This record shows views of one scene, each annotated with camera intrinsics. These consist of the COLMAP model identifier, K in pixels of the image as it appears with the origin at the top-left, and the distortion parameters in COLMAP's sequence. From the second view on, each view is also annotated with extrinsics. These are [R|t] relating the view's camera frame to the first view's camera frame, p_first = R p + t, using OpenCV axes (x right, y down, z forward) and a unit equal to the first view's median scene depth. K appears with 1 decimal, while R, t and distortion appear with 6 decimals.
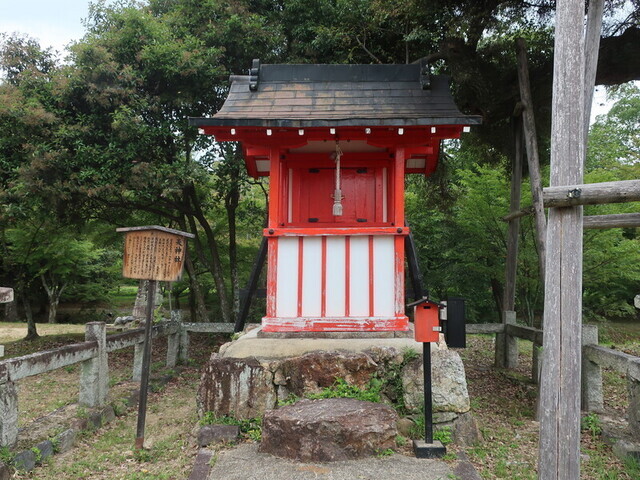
lens RADIAL K [[293.1, 0, 320.4], [0, 293.1, 240.6], [0, 0, 1]] dist [-0.000159, -0.000022]
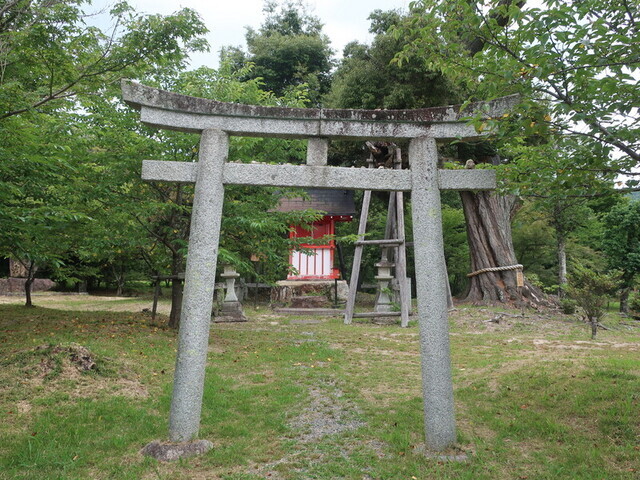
lens RADIAL K [[293.1, 0, 320.9], [0, 293.1, 242.1], [0, 0, 1]] dist [-0.000159, -0.000022]
pose [[0.996574, 0.005357, 0.082528, -0.115602], [-0.006545, 0.999879, 0.014134, -0.148522], [-0.082442, -0.014626, 0.996489, -2.380994]]
